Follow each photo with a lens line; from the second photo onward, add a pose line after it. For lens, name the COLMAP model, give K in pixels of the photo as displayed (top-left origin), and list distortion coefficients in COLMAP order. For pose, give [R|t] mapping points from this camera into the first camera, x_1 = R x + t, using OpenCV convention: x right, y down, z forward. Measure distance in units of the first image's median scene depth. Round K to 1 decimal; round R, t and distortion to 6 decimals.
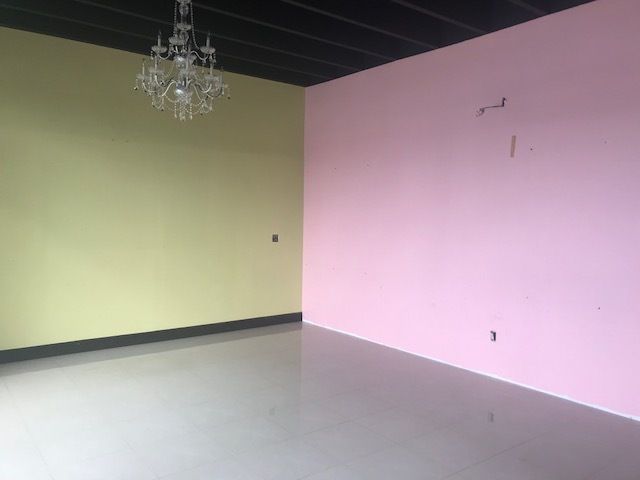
lens RADIAL K [[517.1, 0, 317.1], [0, 517.1, 240.5], [0, 0, 1]] dist [0.009123, -0.007599]
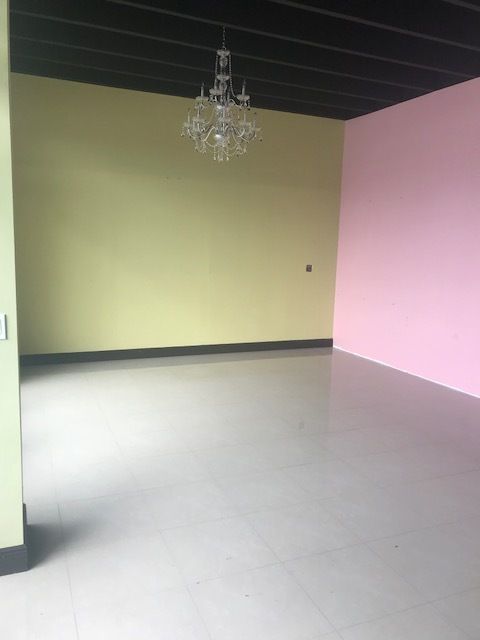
lens RADIAL K [[517.1, 0, 242.1], [0, 517.1, 318.3], [0, 0, 1]] dist [0.009123, -0.007599]
pose [[0.966870, 0.045799, -0.251125, 0.091103], [-0.023946, 0.995708, 0.089397, 0.009314], [0.254142, -0.080422, 0.963818, -0.122760]]
